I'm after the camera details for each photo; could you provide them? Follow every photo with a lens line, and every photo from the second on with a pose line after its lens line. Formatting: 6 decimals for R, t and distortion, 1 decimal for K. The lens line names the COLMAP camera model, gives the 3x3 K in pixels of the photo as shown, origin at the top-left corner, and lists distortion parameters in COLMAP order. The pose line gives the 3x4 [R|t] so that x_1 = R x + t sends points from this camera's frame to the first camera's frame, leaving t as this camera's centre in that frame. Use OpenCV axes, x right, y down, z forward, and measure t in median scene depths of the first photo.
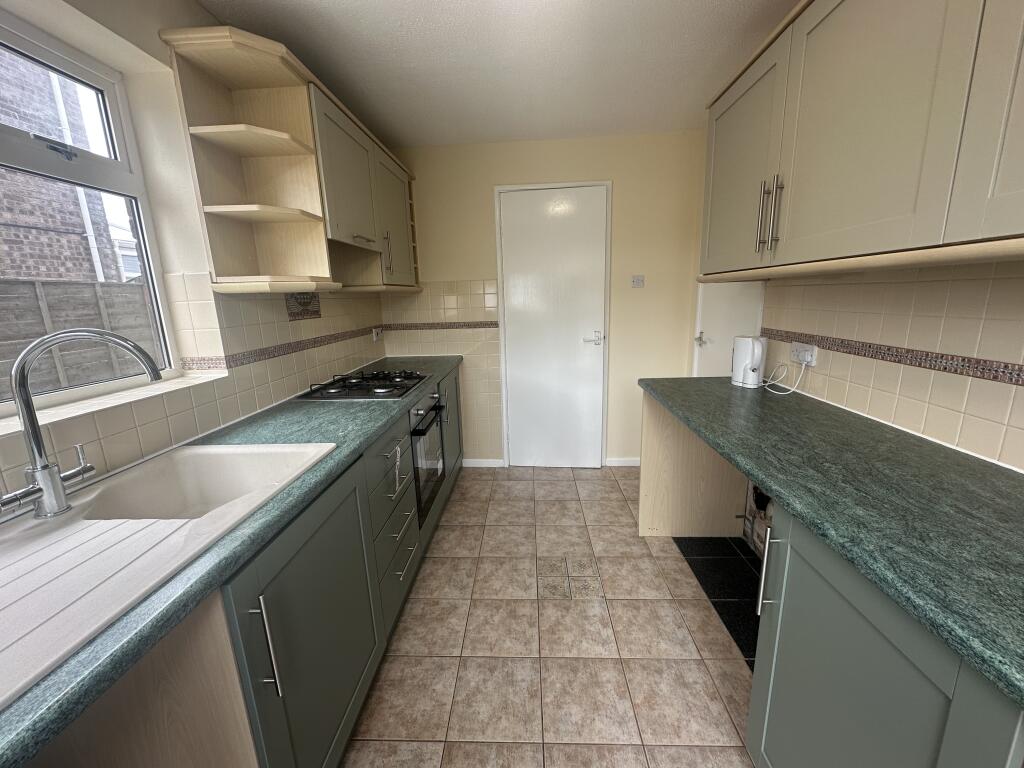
lens RADIAL K [[409.8, 0, 512.1], [0, 409.8, 383.6], [0, 0, 1]] dist [-0.000557, 0.000721]
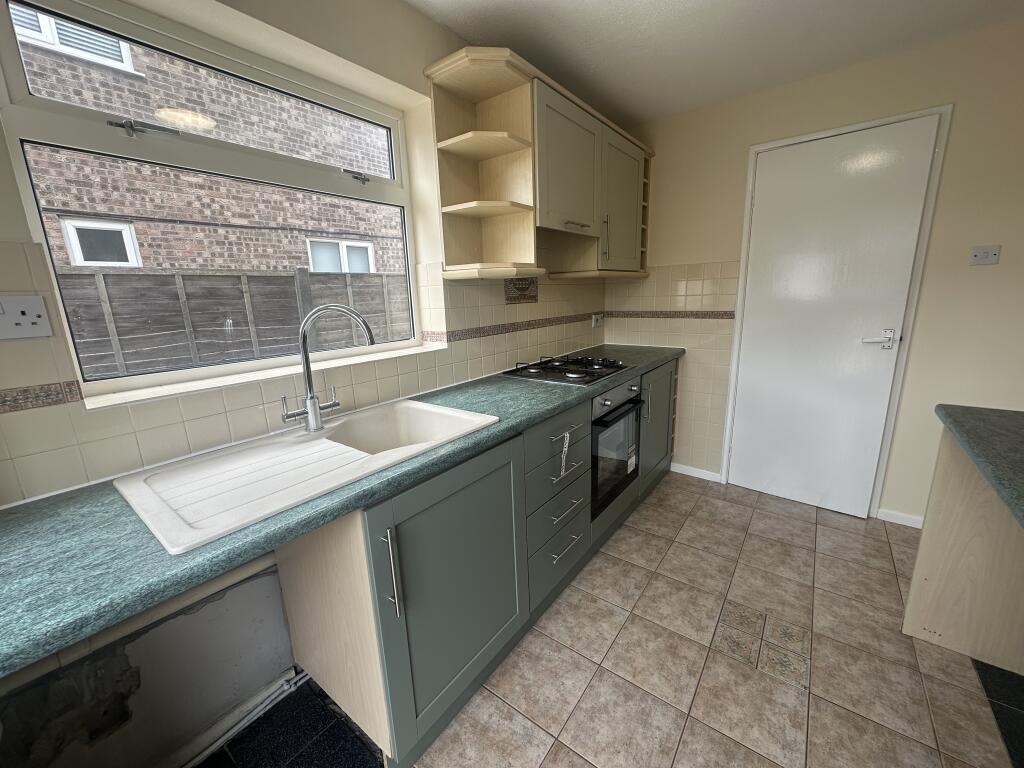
lens RADIAL K [[409.8, 0, 511.8], [0, 409.8, 384.0], [0, 0, 1]] dist [-0.000557, 0.000721]
pose [[0.822042, 0.128192, -0.554809, 0.134913], [-0.112547, 0.991686, 0.062378, -0.009497], [0.558193, 0.011165, 0.829636, 0.090317]]
